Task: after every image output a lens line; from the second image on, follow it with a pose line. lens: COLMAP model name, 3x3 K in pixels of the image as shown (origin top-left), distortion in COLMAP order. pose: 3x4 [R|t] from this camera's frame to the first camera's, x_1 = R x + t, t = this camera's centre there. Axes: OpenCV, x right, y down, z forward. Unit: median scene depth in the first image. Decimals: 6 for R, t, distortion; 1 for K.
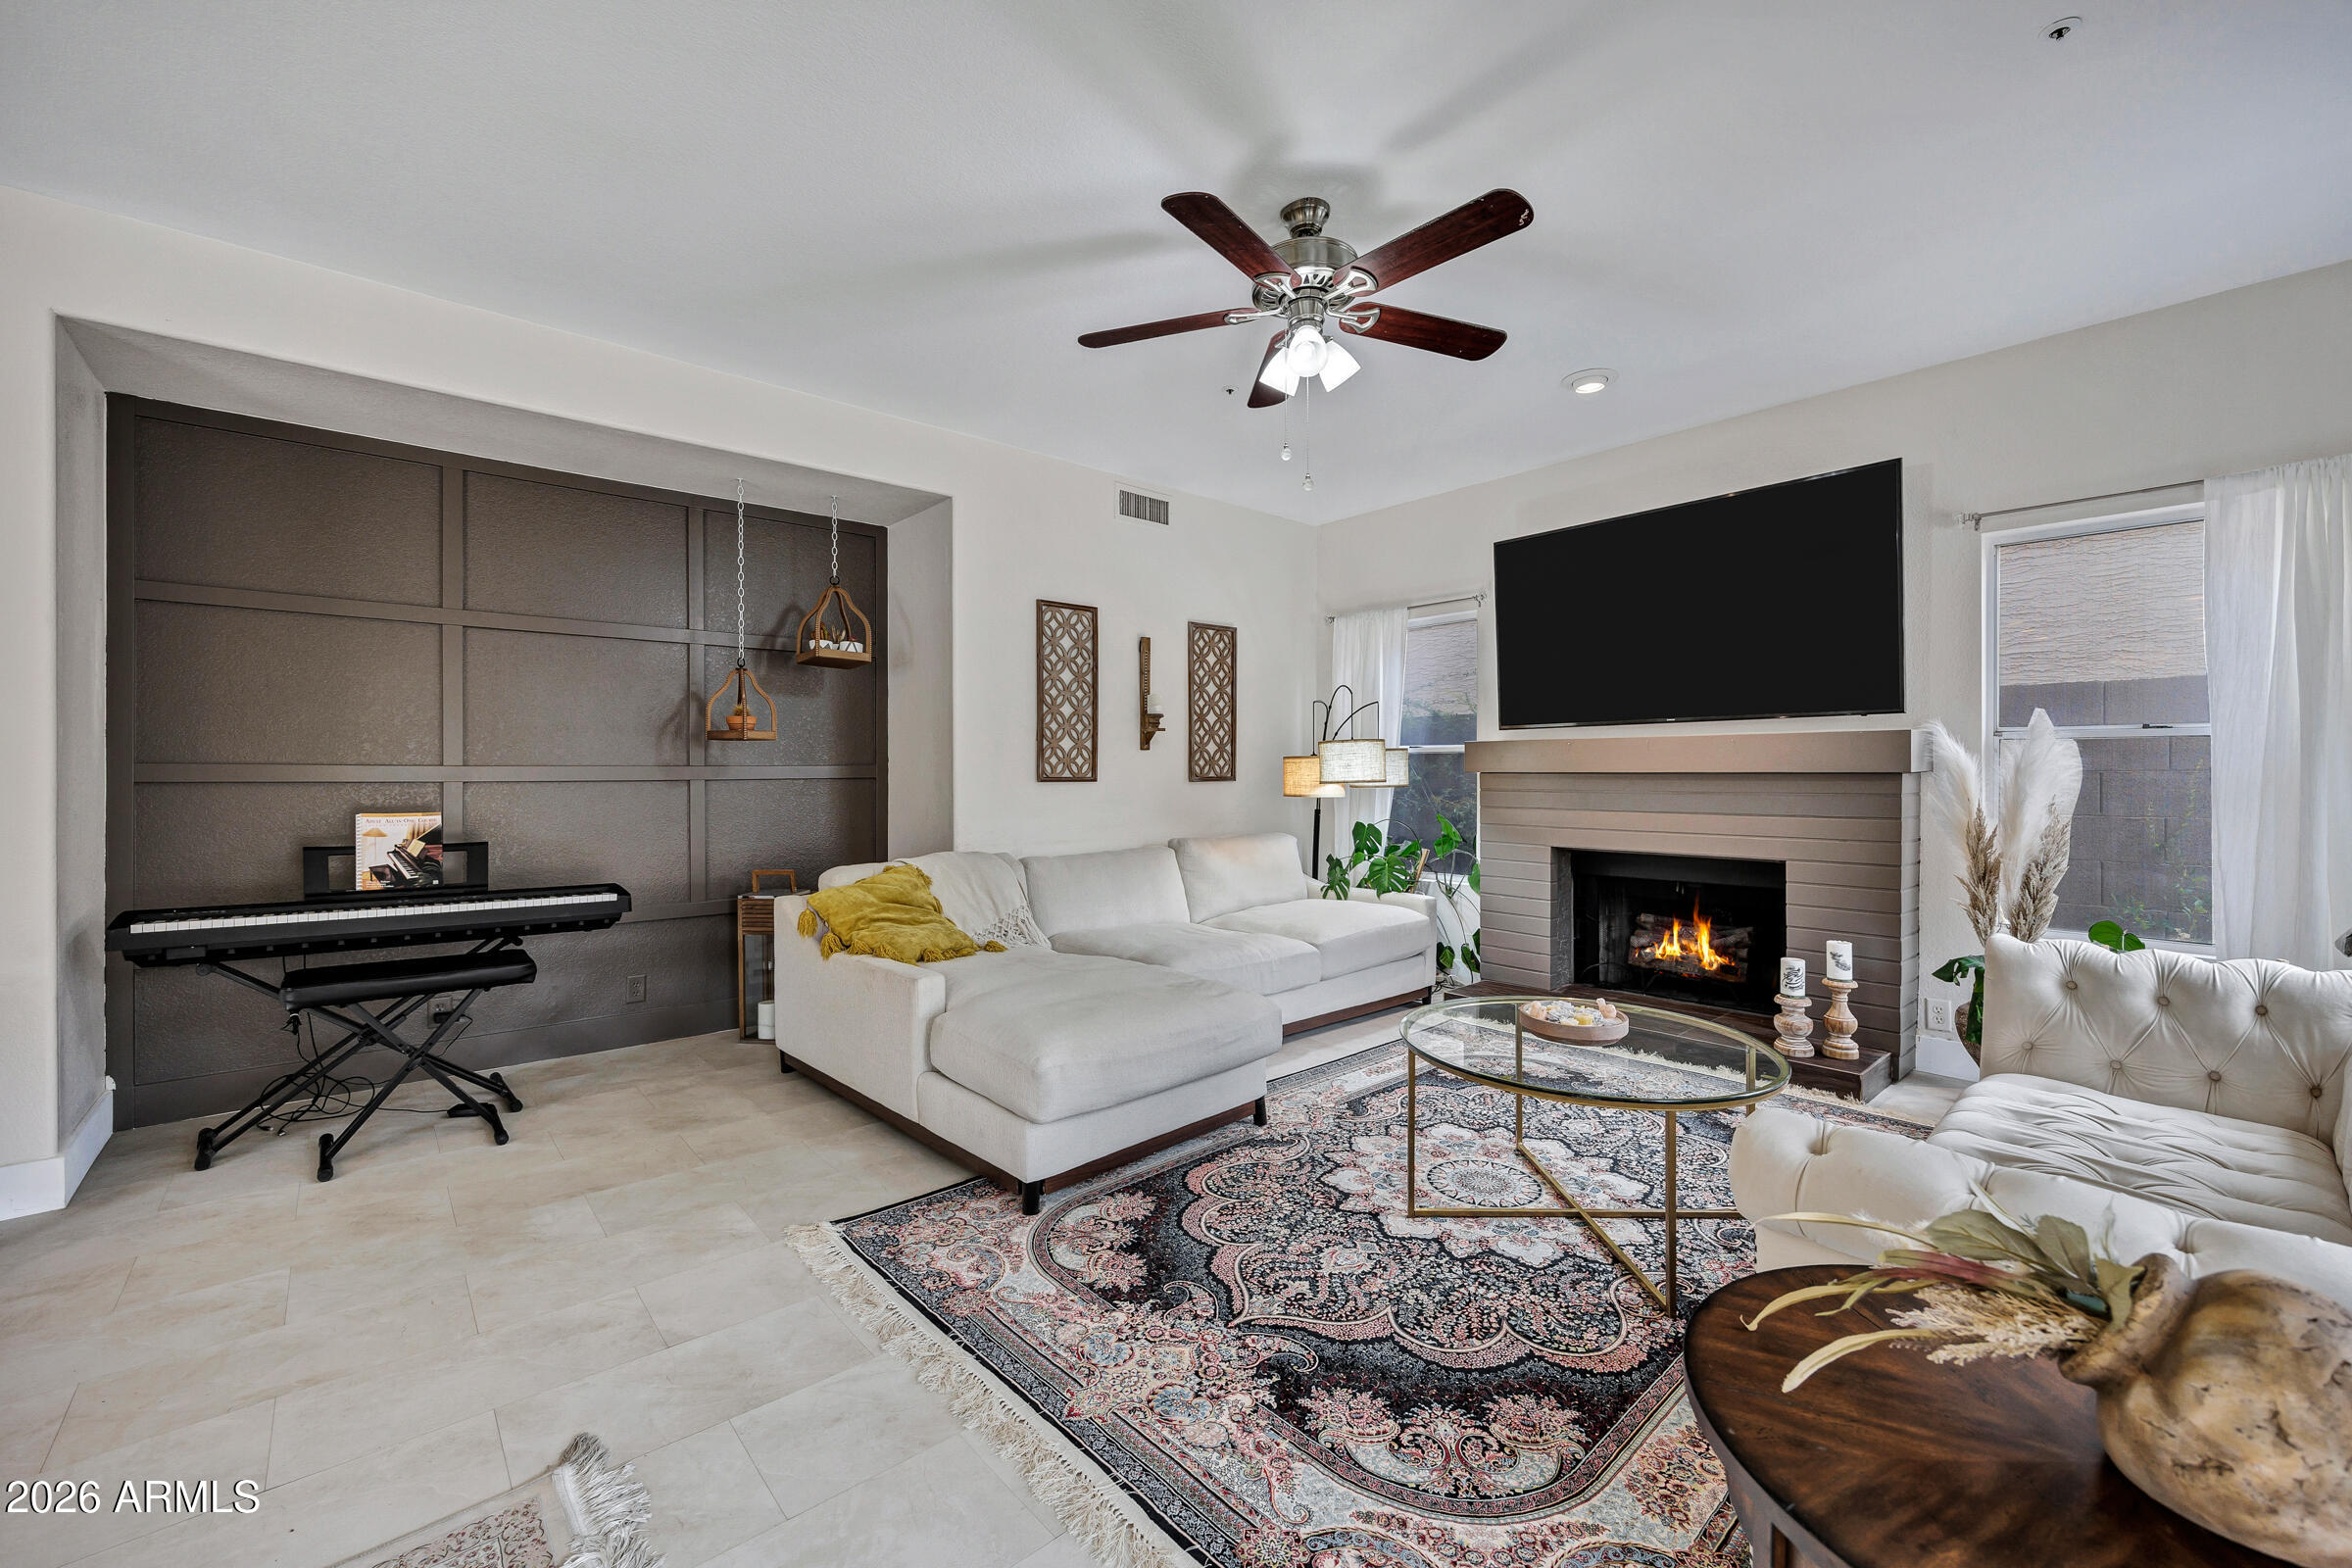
lens RADIAL K [[947.1, 0, 1168.5], [0, 947.1, 775.8], [0, 0, 1]] dist [-0.000832, -0.000031]
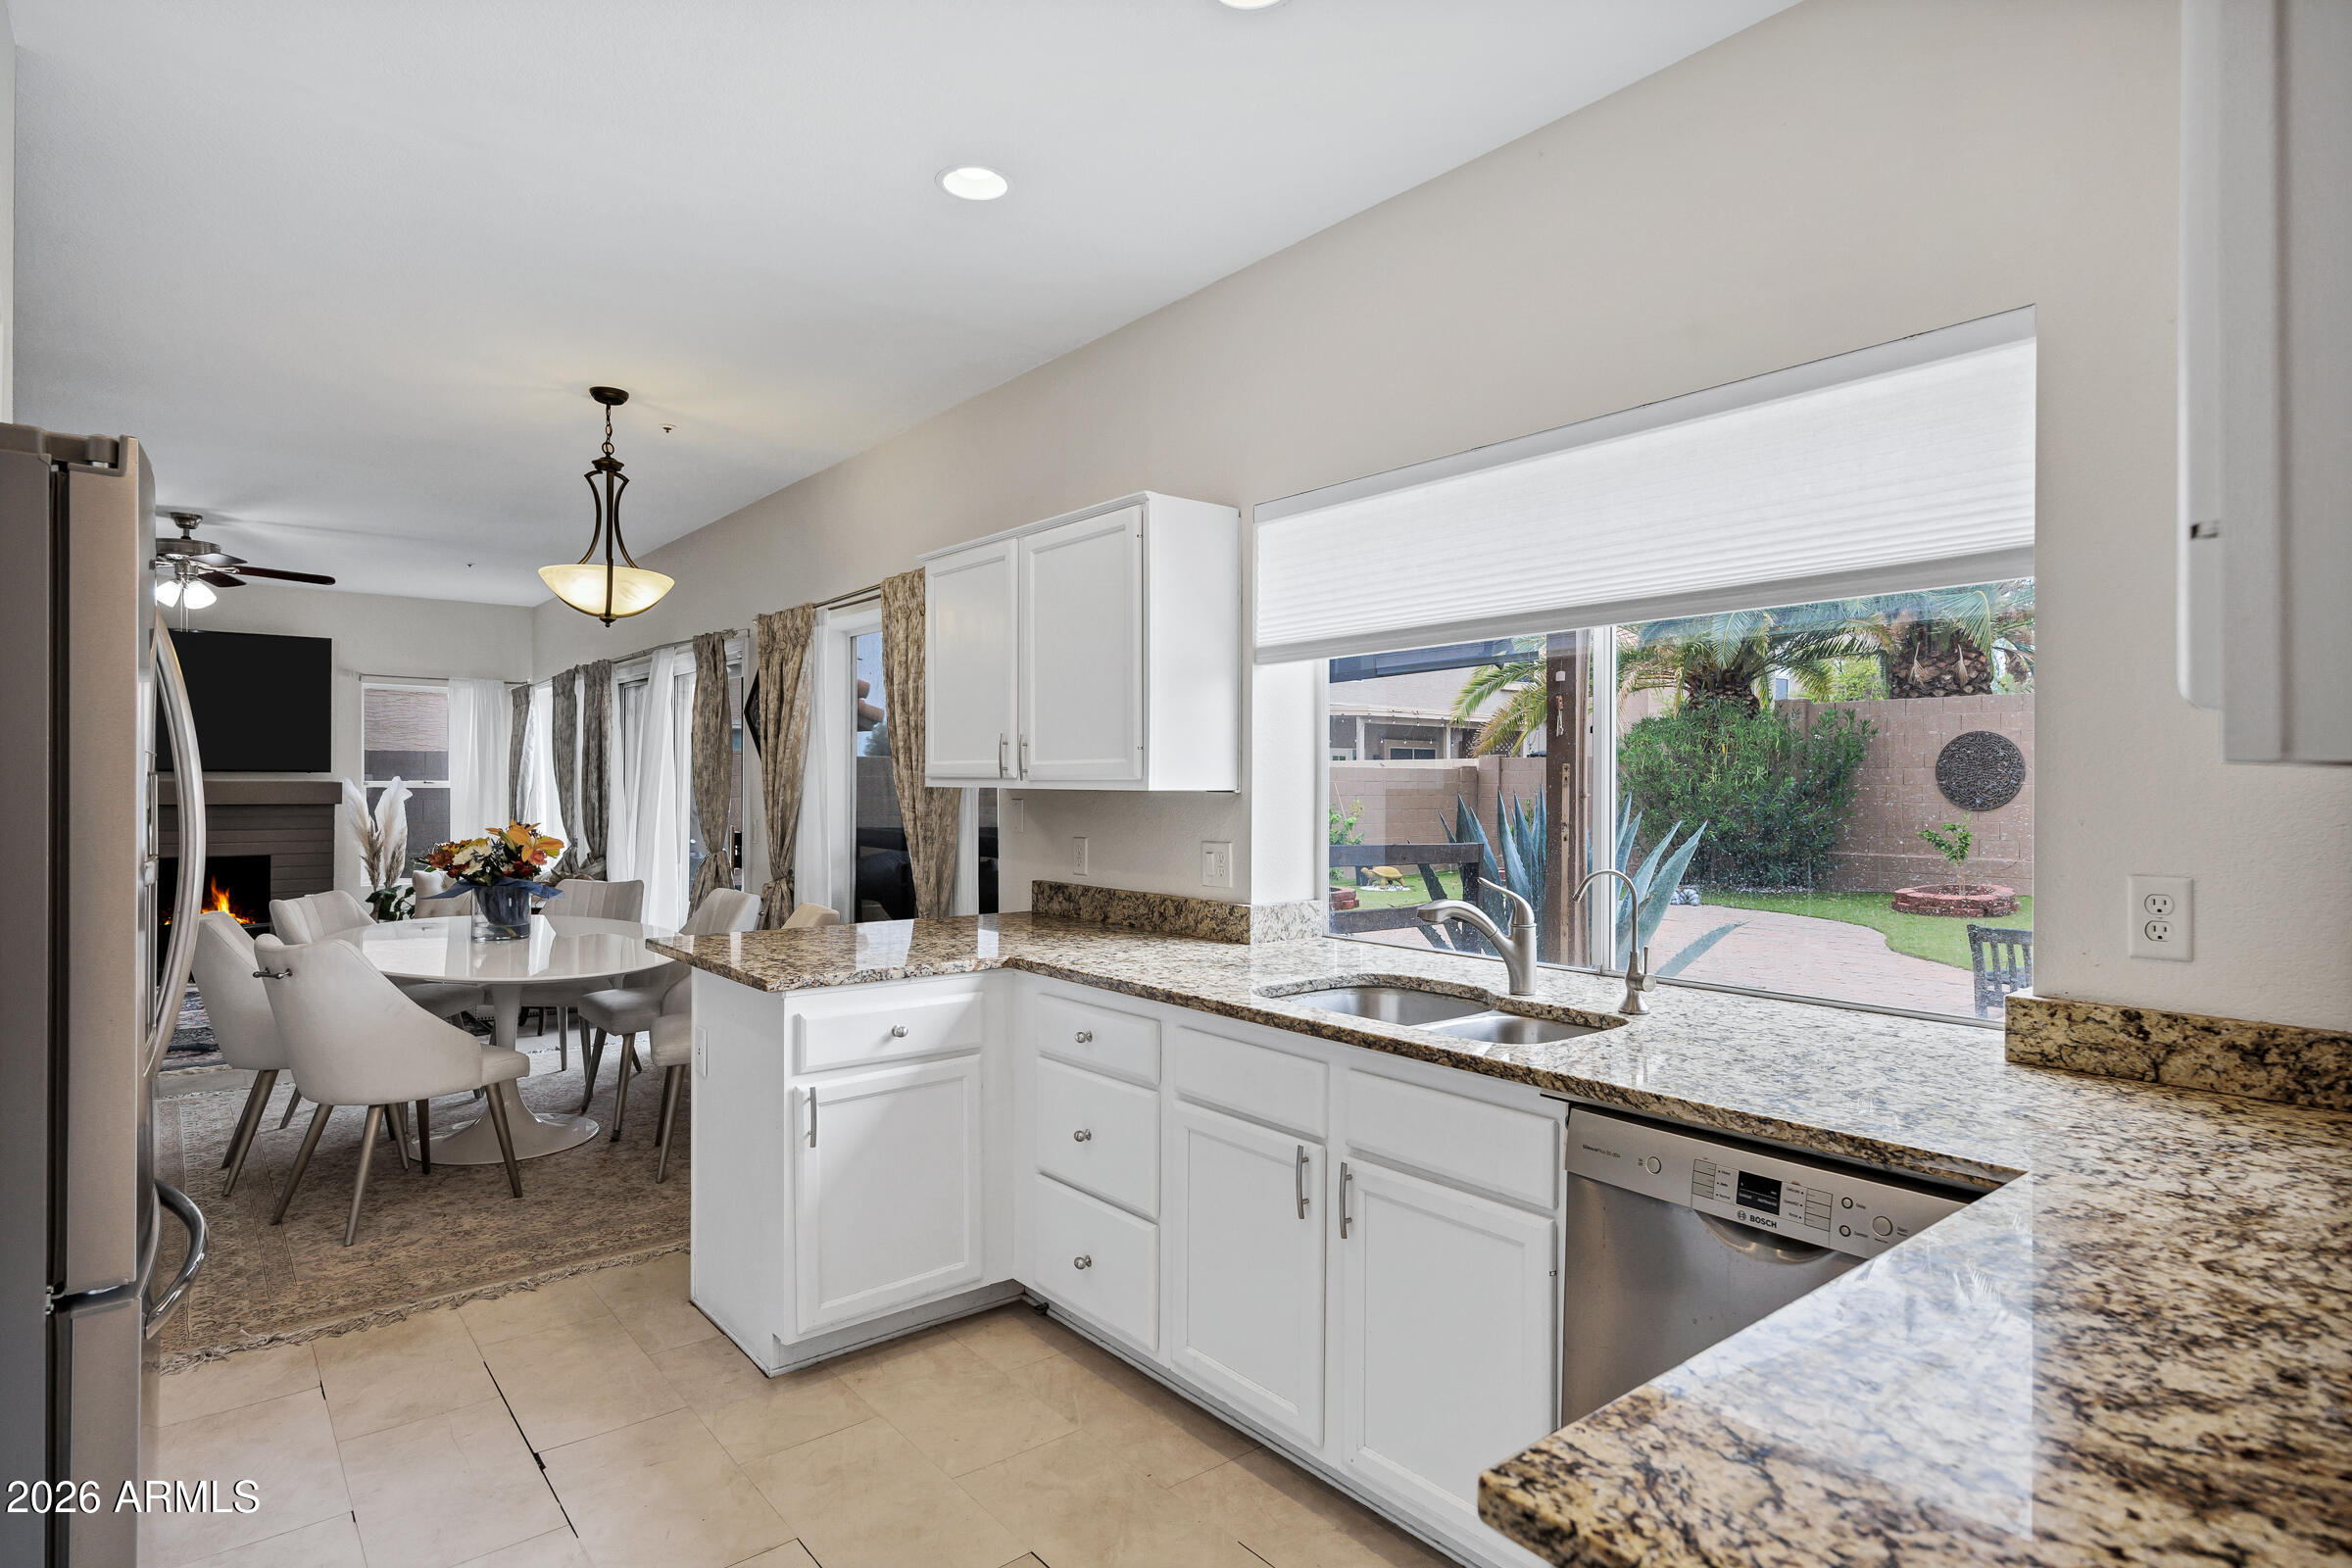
lens RADIAL K [[1261.7, 0, 1176.0], [0, 1261.7, 784.0], [0, 0, 1]] dist [-0.001434, -0.000088]
pose [[0.038738, 0.002634, 0.999246, -2.008979], [0.000087, 0.999997, -0.002639, -0.043346], [-0.999249, 0.000189, 0.038737, -0.948398]]
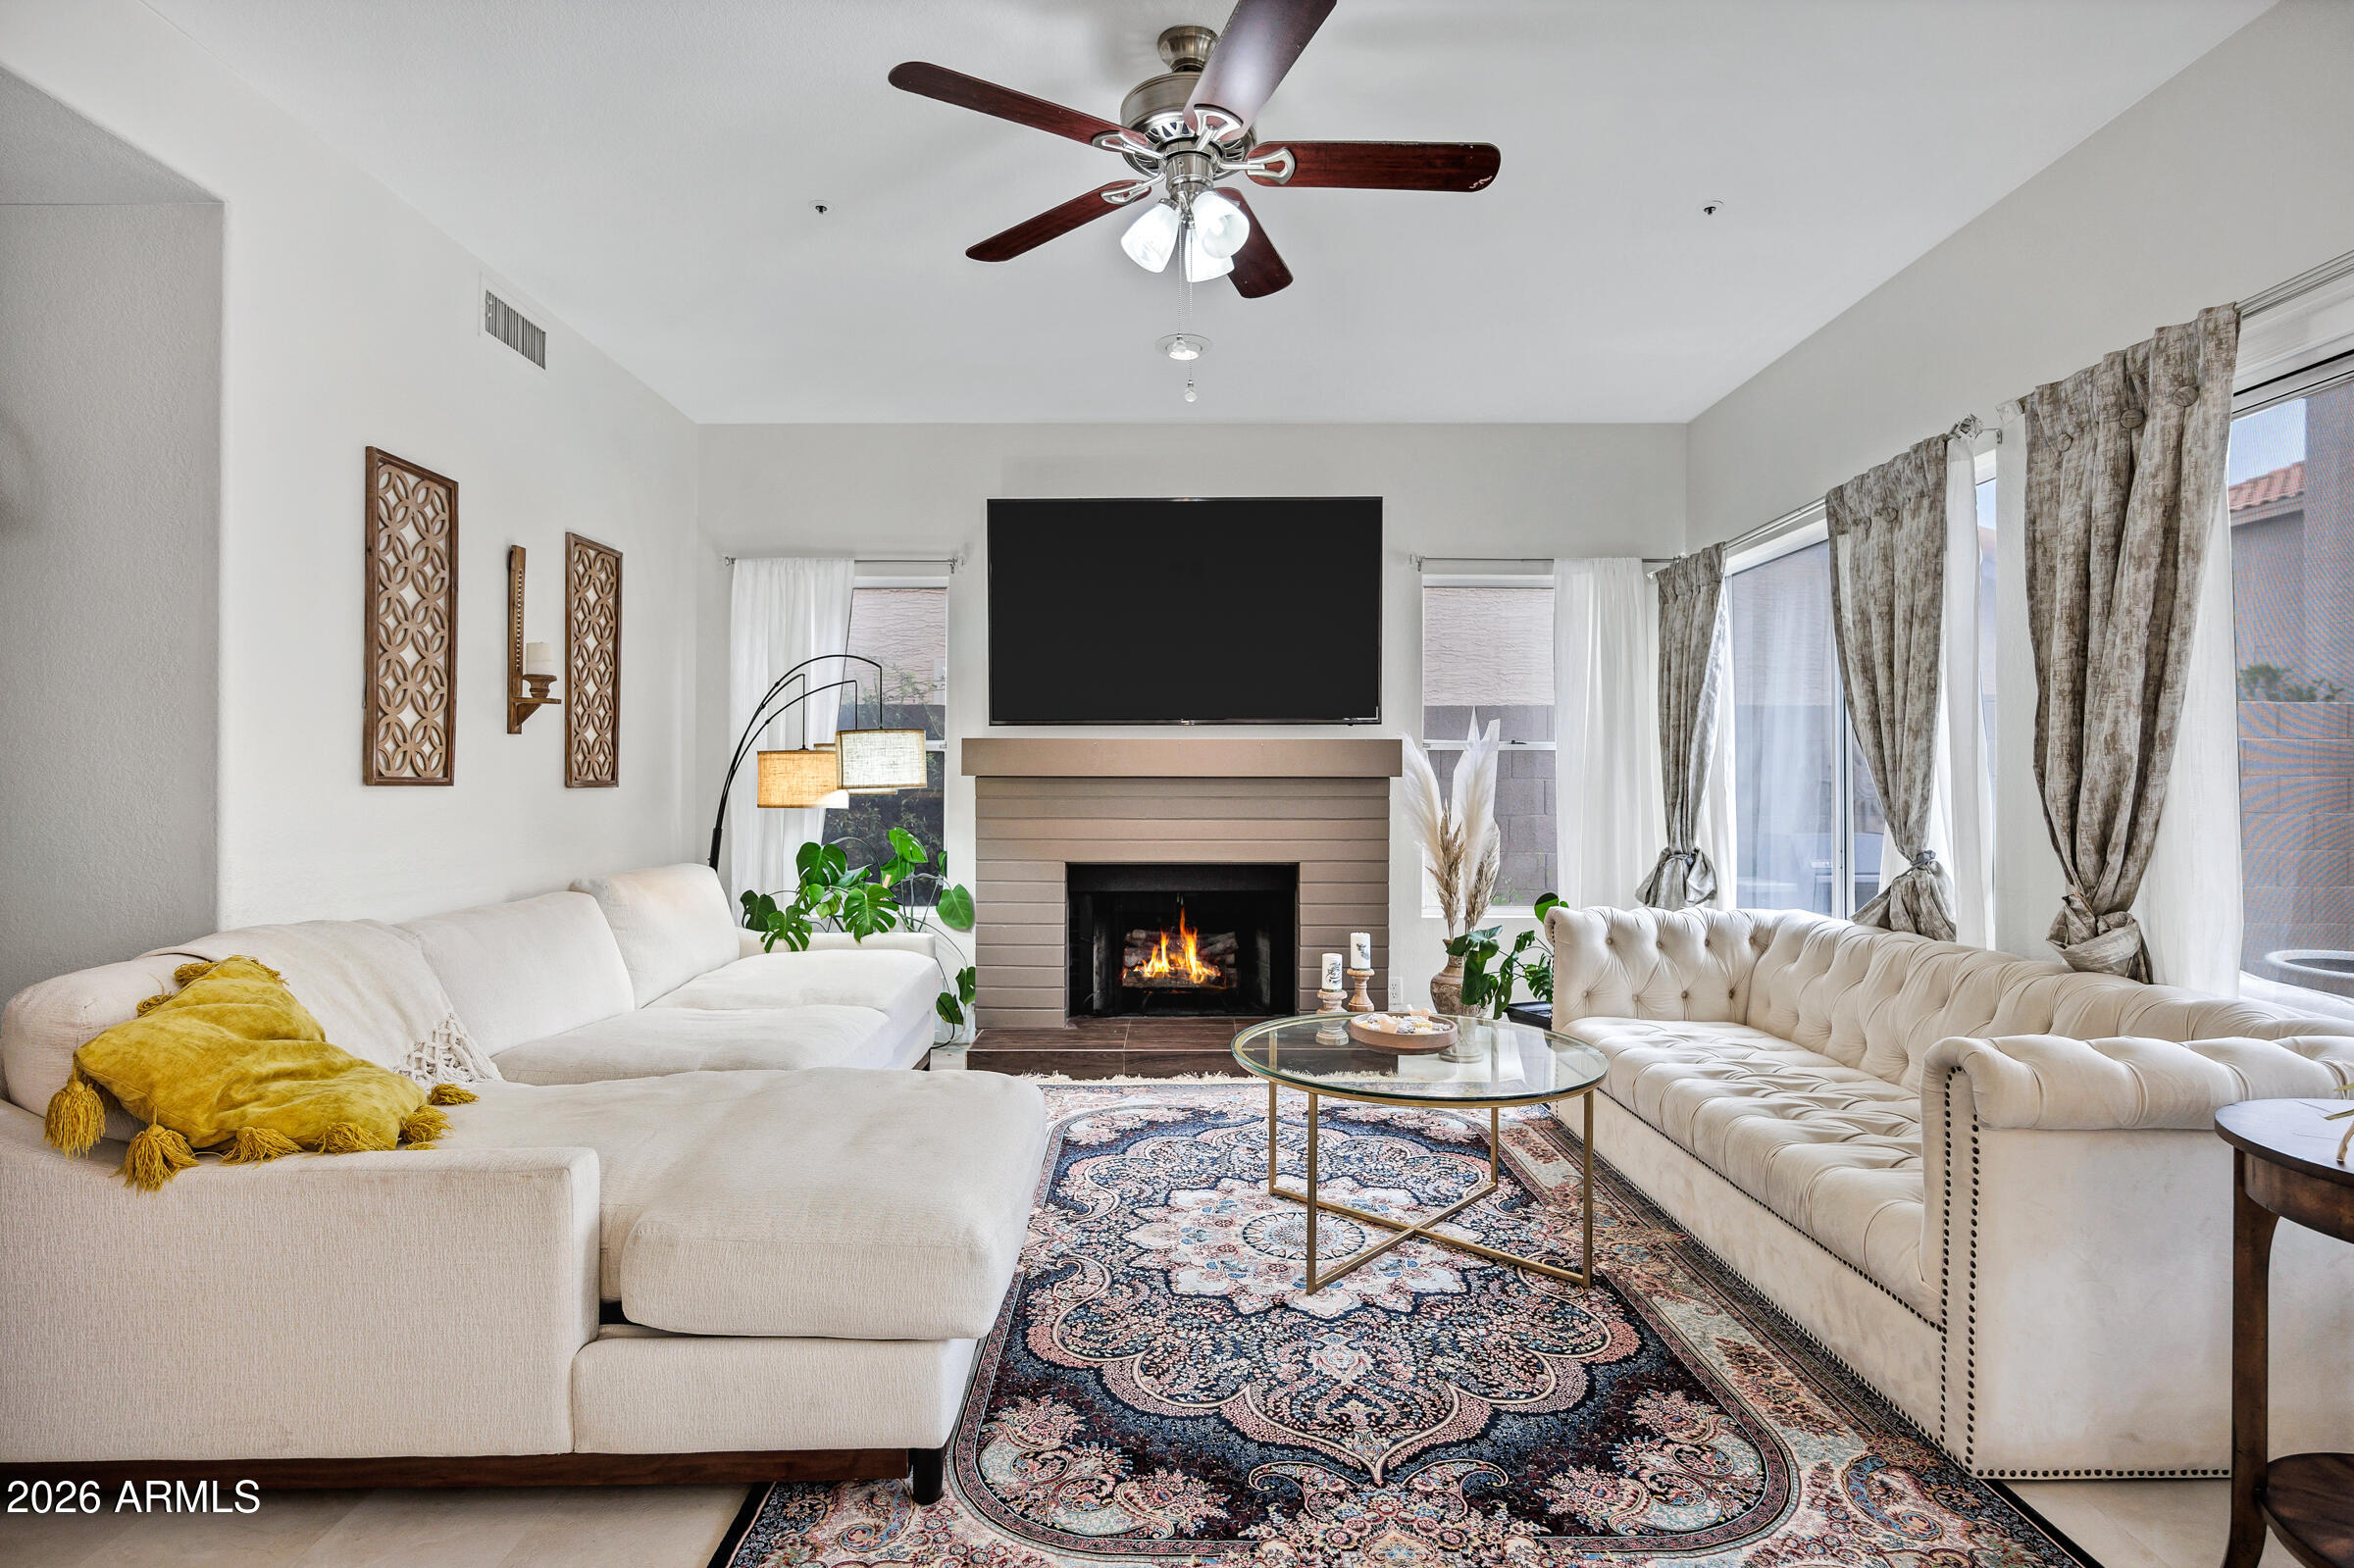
lens RADIAL K [[1160.4, 0, 1173.2], [0, 1160.4, 780.8], [0, 0, 1]] dist [-0.009902, -0.000123]
pose [[0.655557, 0.006512, 0.755117, -0.499221], [0.000612, 0.999958, -0.009155, 0.015249], [-0.755145, 0.006464, 0.655526, 0.340358]]
